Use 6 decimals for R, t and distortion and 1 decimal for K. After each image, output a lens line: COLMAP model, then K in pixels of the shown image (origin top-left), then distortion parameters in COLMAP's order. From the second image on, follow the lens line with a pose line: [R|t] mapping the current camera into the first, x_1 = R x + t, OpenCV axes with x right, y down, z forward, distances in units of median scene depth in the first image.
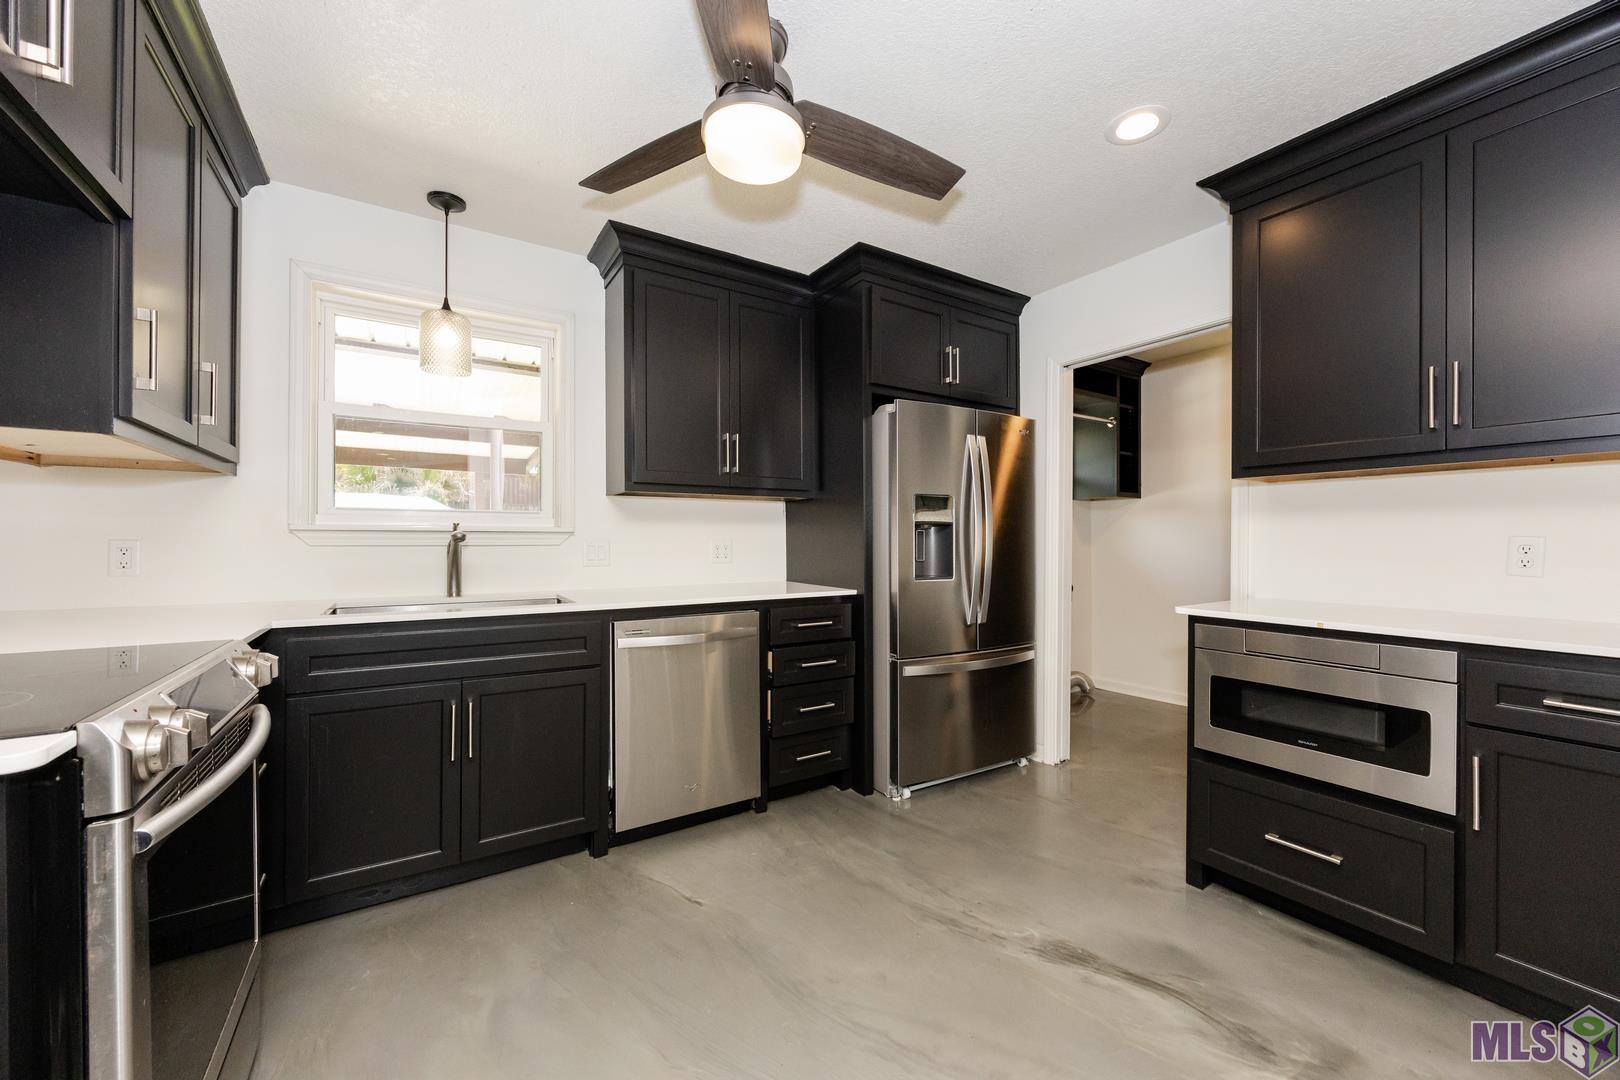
lens RADIAL K [[636.7, 0, 852.7], [0, 636.7, 529.2], [0, 0, 1]] dist [-0.001931, -0.000240]
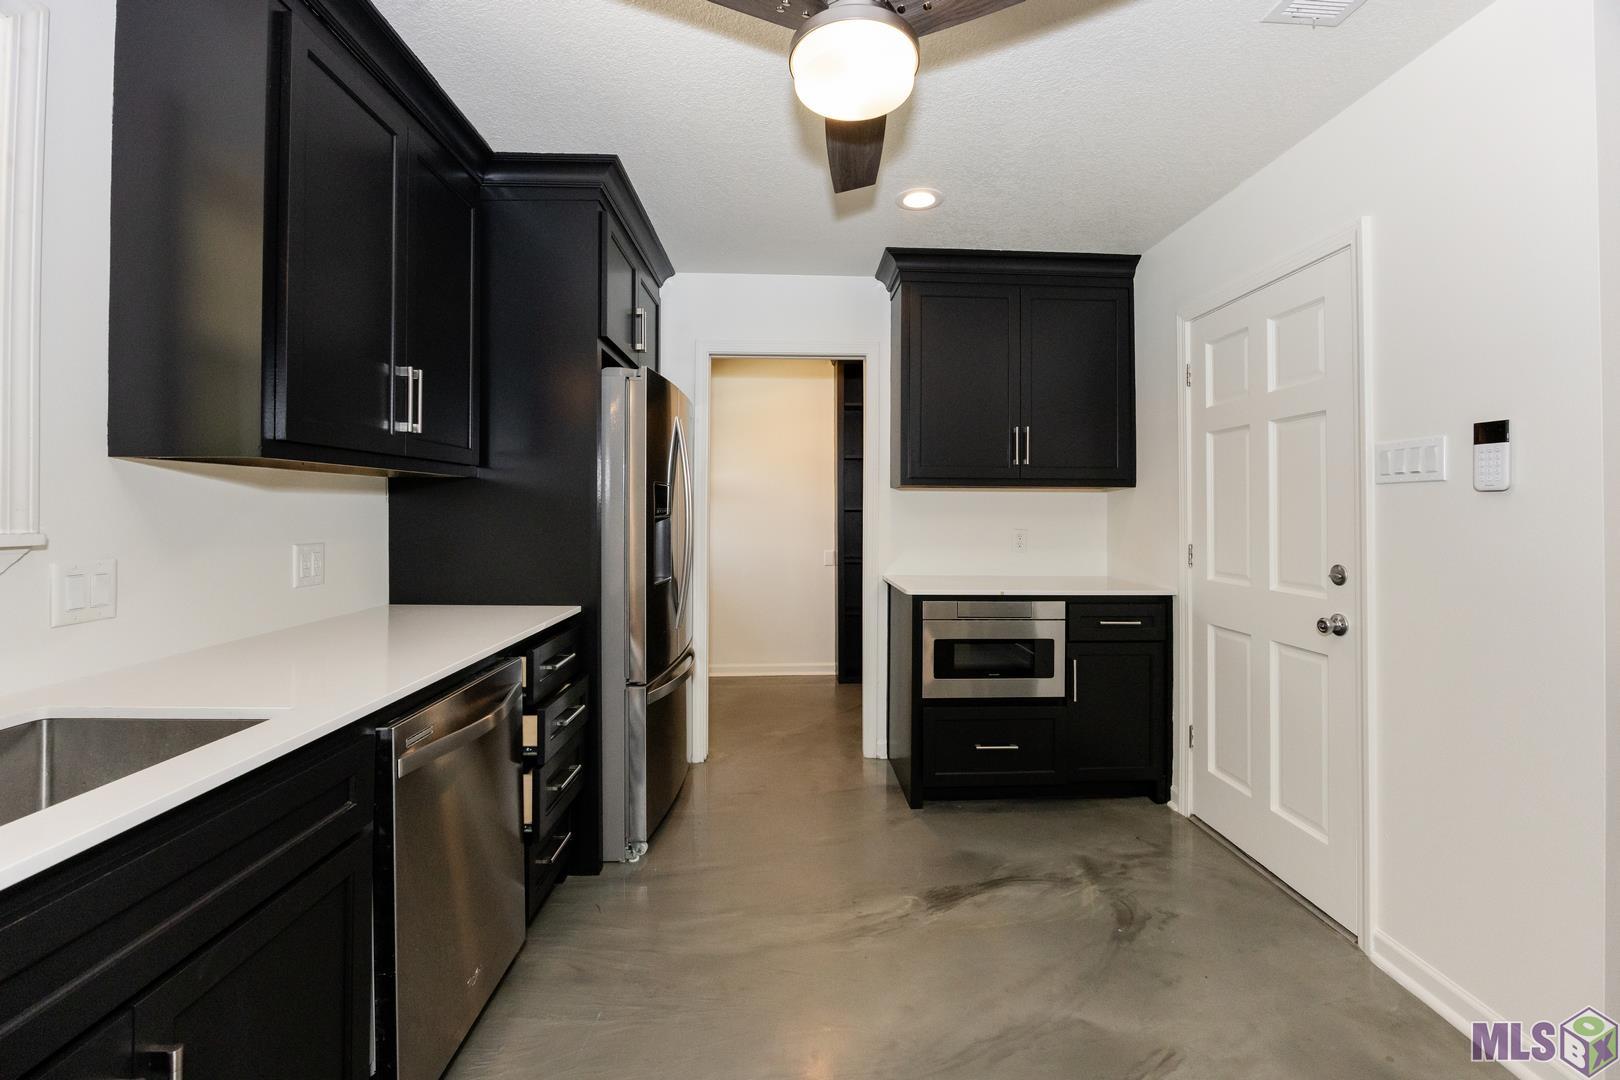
lens RADIAL K [[652.3, 0, 771.6], [0, 652.3, 526.8], [0, 0, 1]] dist [-0.000524, -0.000042]
pose [[0.542664, -0.004384, 0.839939, -0.779459], [-0.002273, 0.999975, 0.006688, -0.010921], [-0.839947, -0.005539, 0.542640, 0.589952]]
